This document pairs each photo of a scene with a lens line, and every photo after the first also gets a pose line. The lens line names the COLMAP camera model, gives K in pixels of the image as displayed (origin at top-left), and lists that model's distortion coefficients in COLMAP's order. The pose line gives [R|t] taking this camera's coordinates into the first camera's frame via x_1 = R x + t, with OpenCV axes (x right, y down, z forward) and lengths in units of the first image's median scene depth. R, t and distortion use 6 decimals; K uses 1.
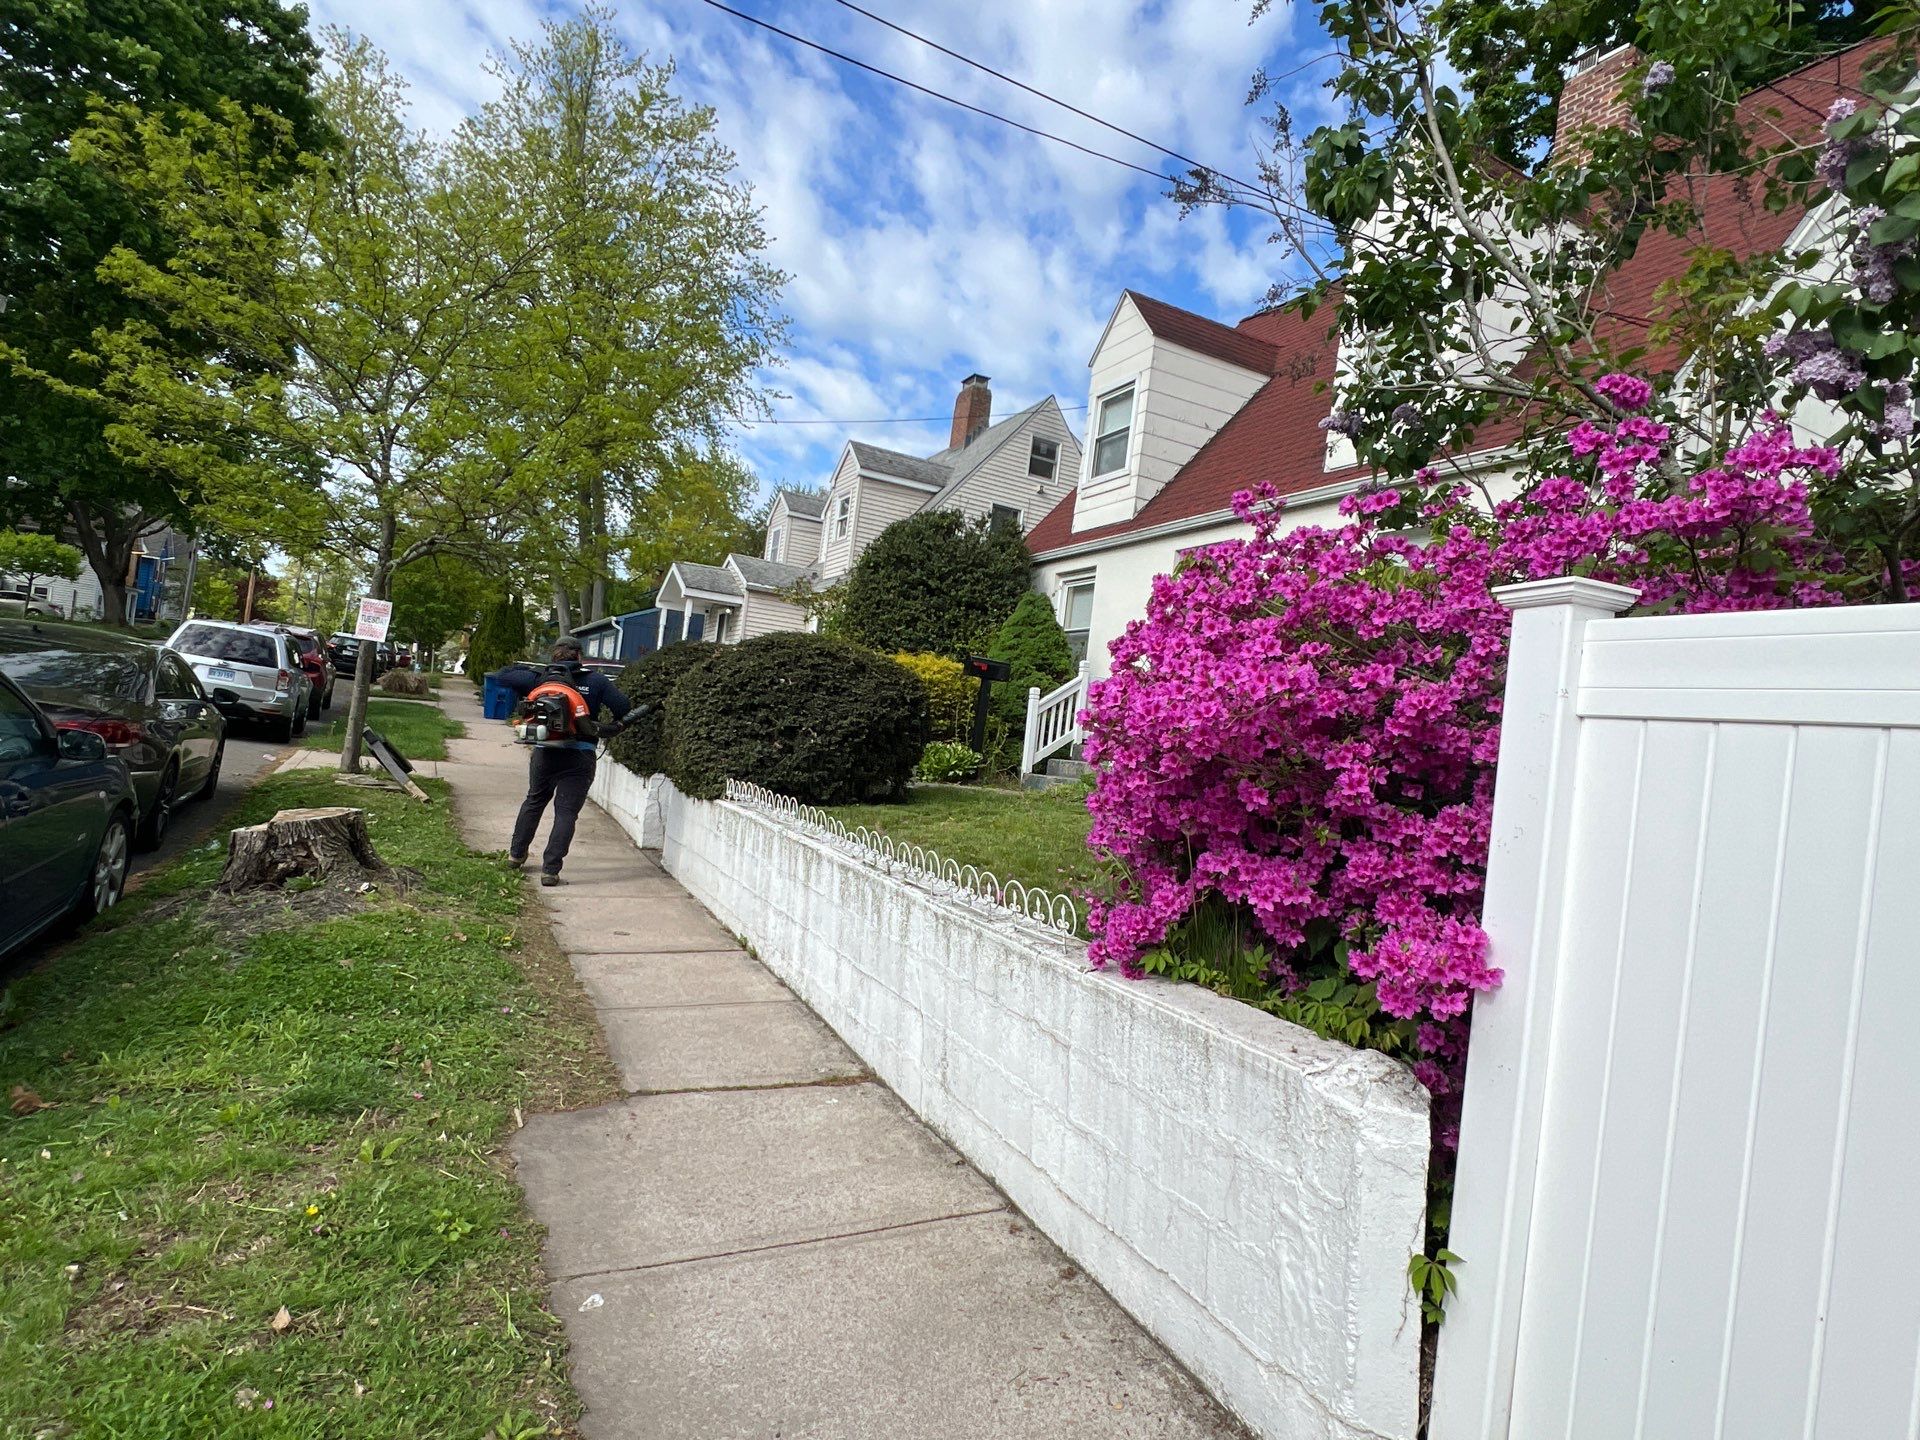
lens RADIAL K [[997.2, 0, 941.8], [0, 997.2, 722.8], [0, 0, 1]] dist [-0.007905, 0.002733]
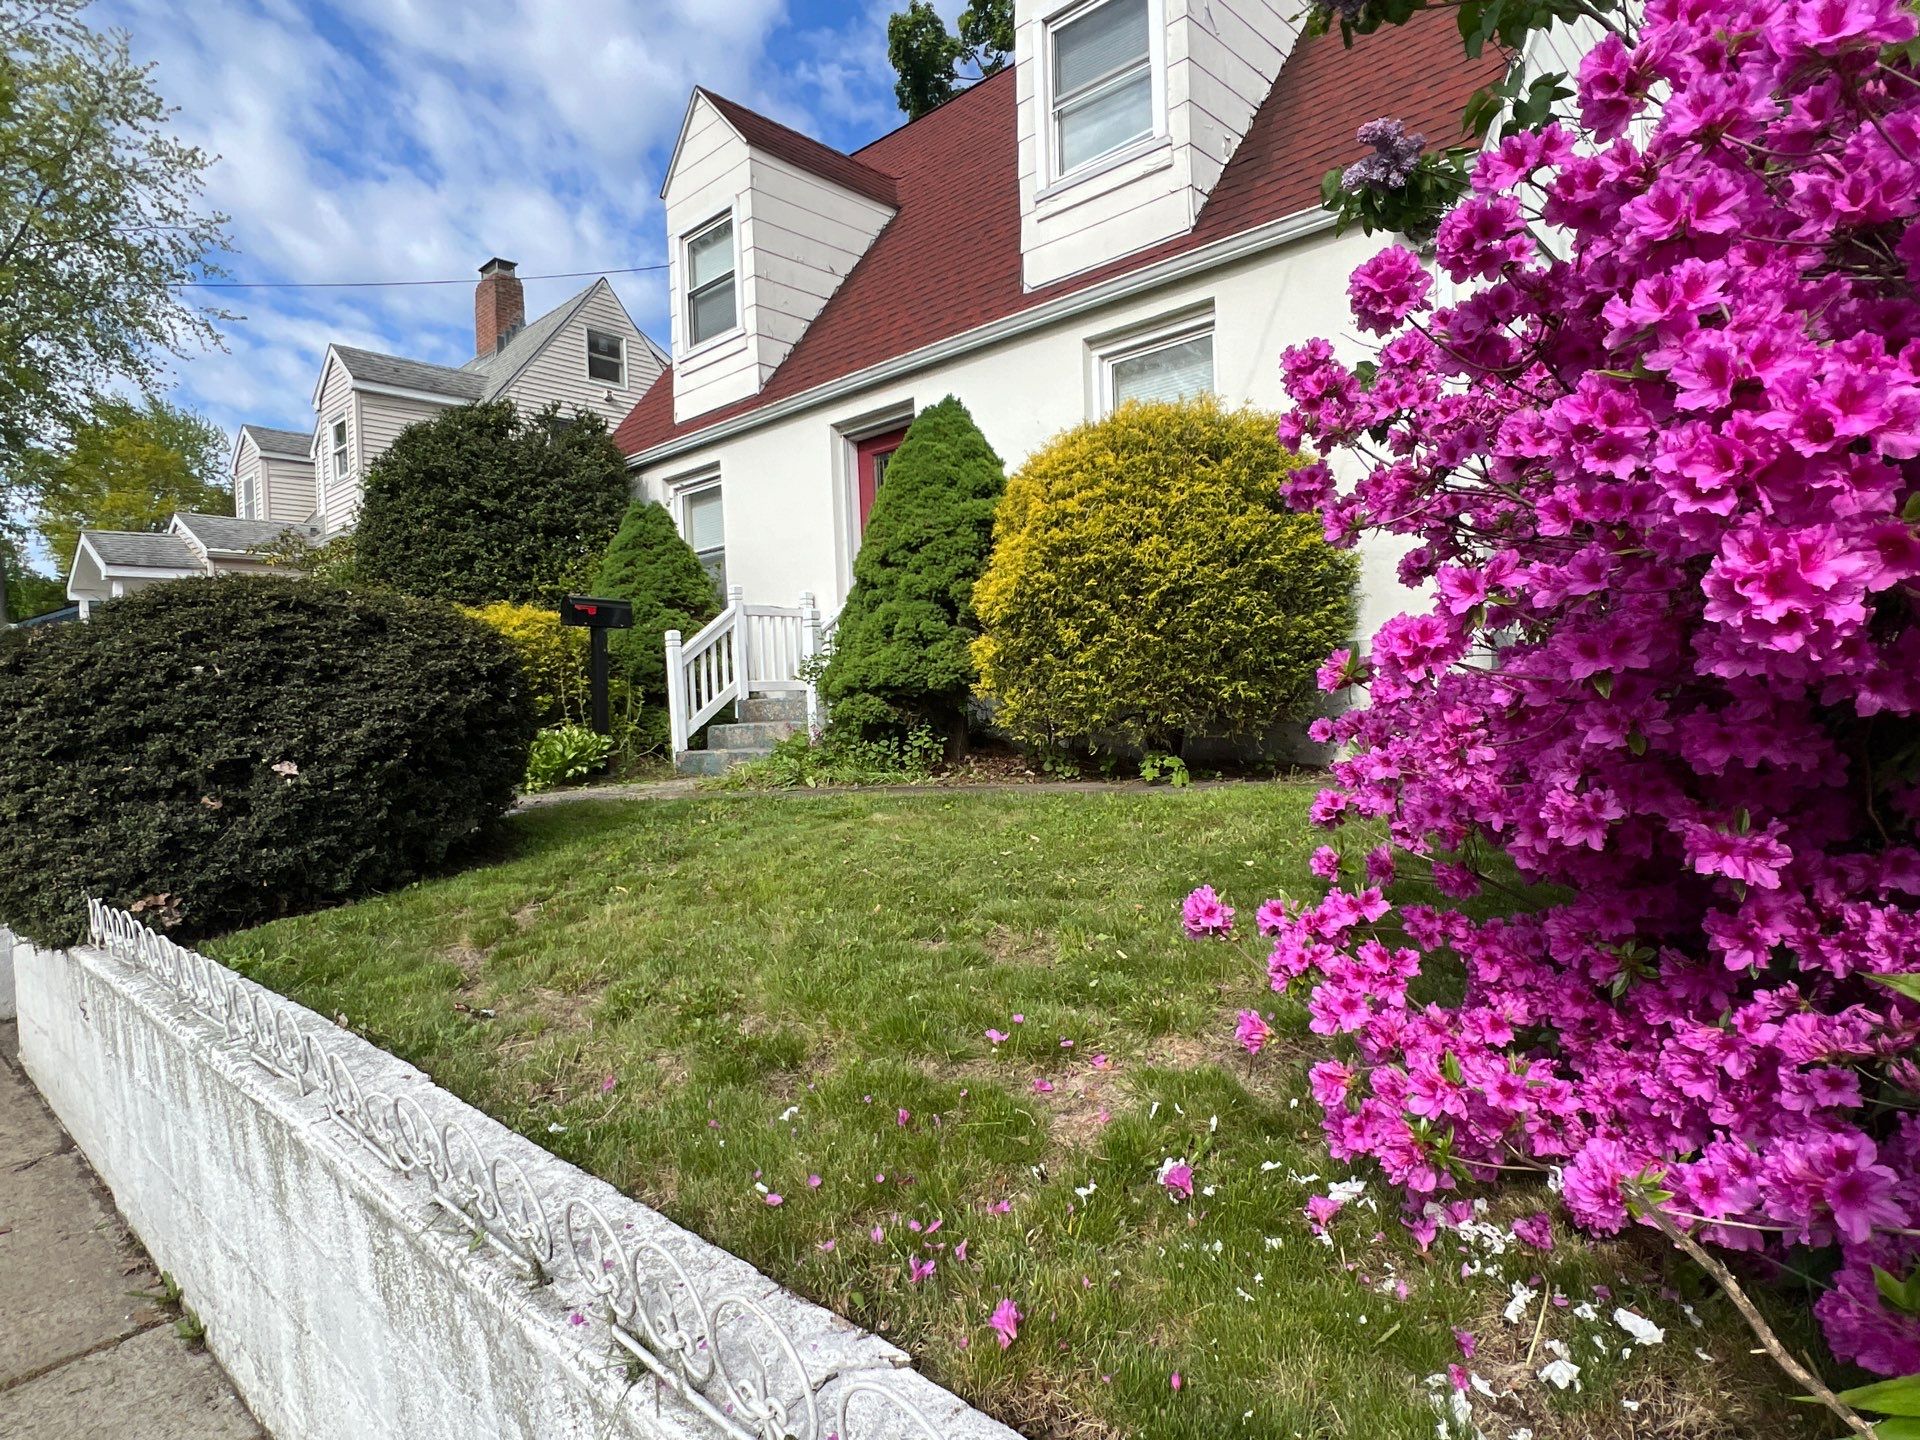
lens RADIAL K [[997.2, 0, 941.8], [0, 997.2, 722.8], [0, 0, 1]] dist [-0.007905, 0.002733]
pose [[0.910076, -0.166207, 0.379653, -0.010280], [0.144017, 0.985801, 0.086343, -0.003732], [-0.388613, -0.023902, 0.921091, 0.241746]]
